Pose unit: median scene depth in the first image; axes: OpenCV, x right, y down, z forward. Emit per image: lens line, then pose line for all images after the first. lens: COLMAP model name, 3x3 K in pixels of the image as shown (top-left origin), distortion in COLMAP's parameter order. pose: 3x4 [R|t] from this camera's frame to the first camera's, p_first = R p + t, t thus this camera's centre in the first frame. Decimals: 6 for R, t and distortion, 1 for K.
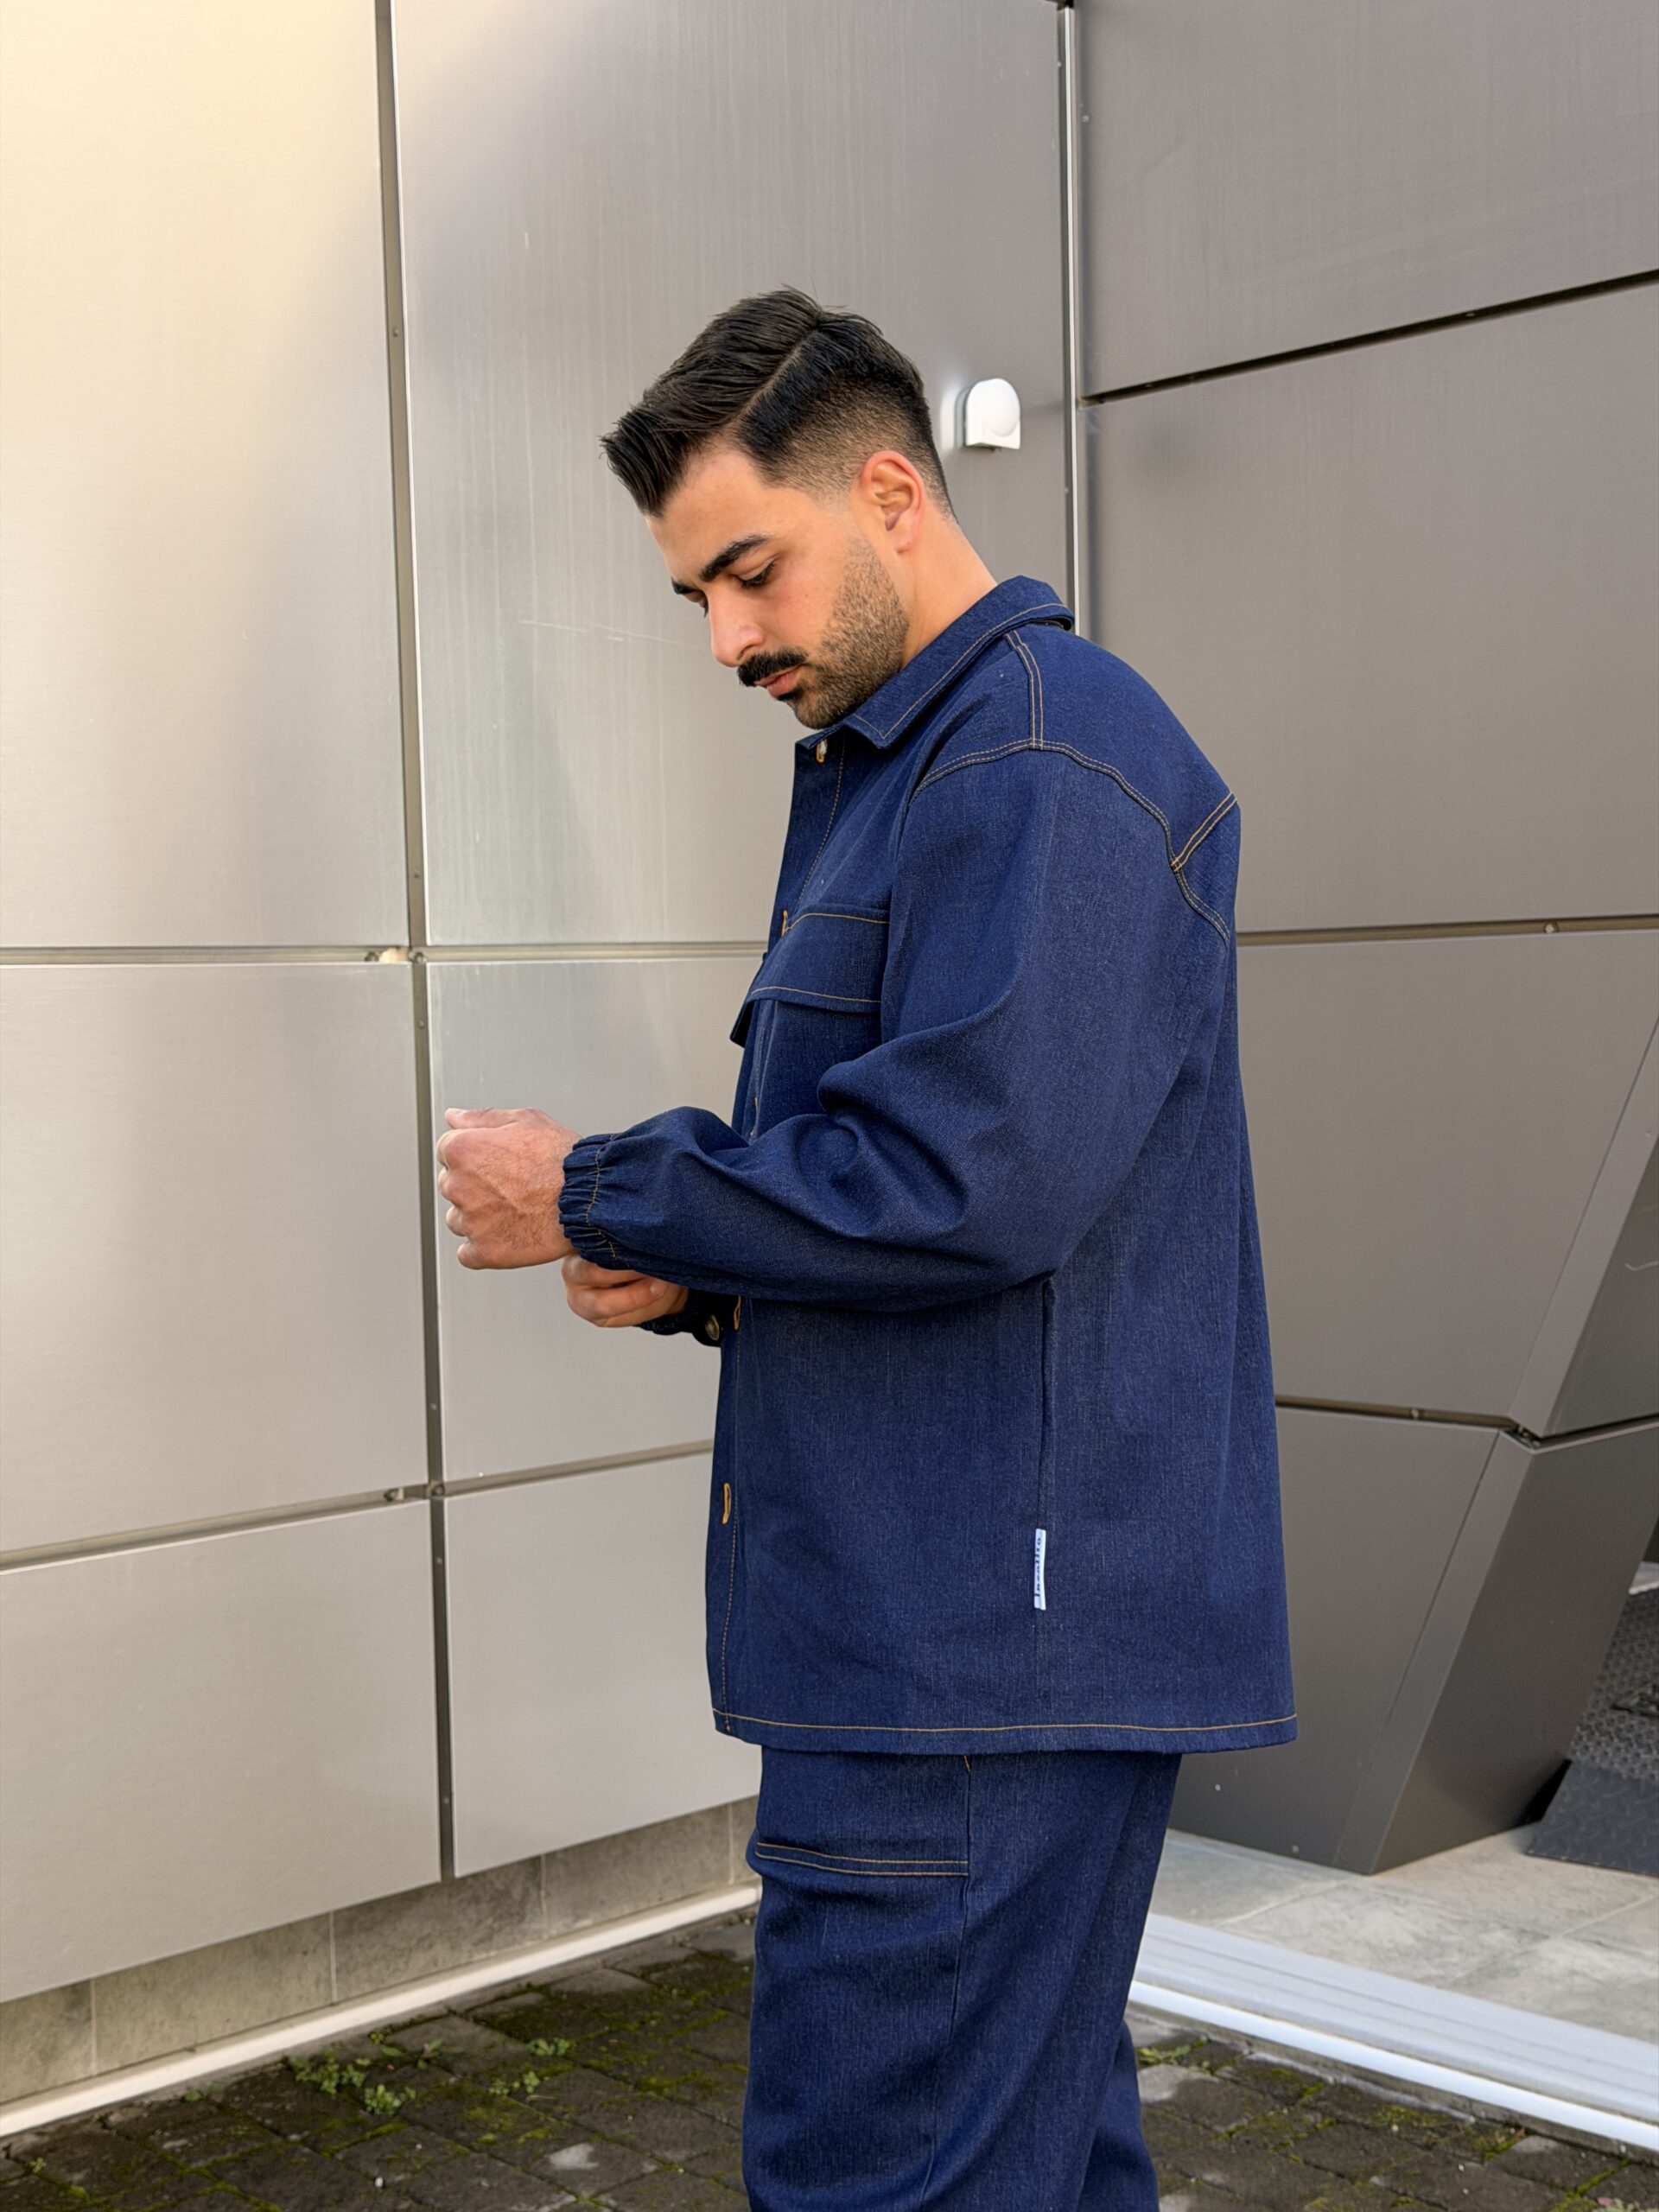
lens RADIAL K [[3085.9, 0, 840.4], [0, 3085.9, 1069.2], [0, 0, 1]] dist [0.085363, 0.000000]
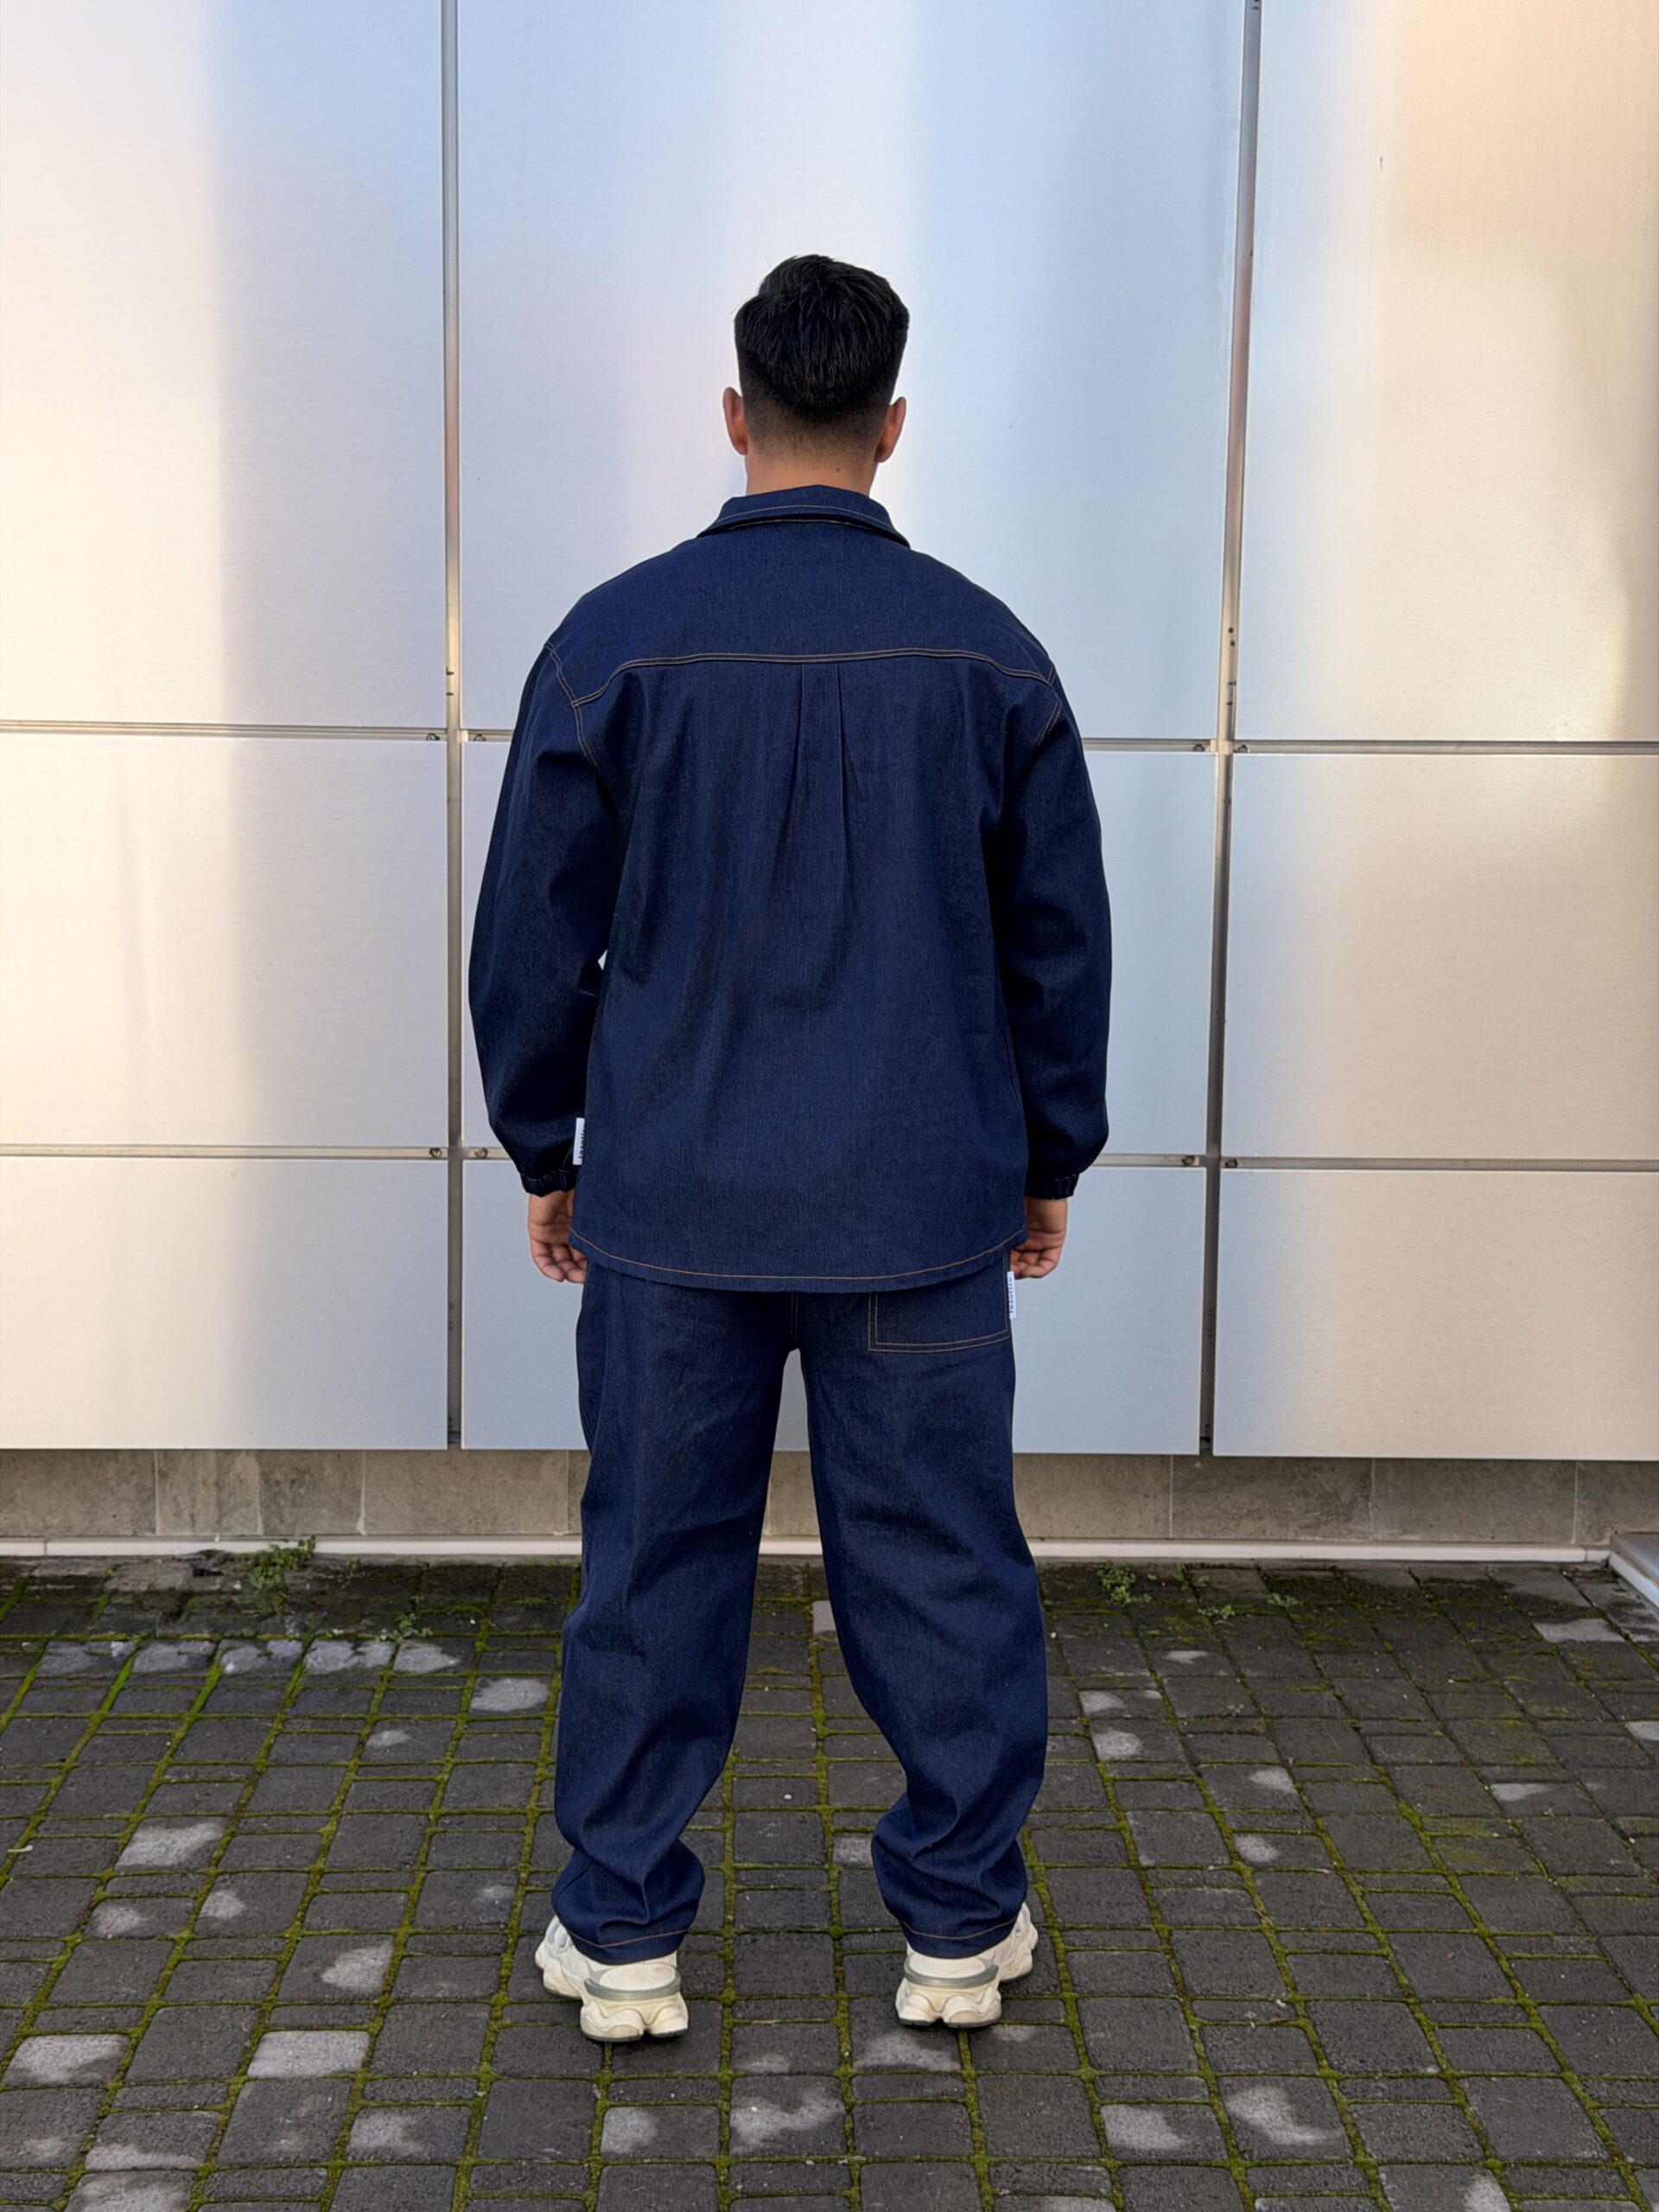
lens RADIAL K [[3085.9, 0, 806.5], [0, 3085.9, 1104.1], [0, 0, 1]] dist [0.085363, 0.000000]
pose [[0.734243, 0.106398, -0.670497, 0.575092], [-0.047765, 0.993291, 0.105315, -0.015865], [0.677204, -0.045301, 0.734399, -0.065068]]
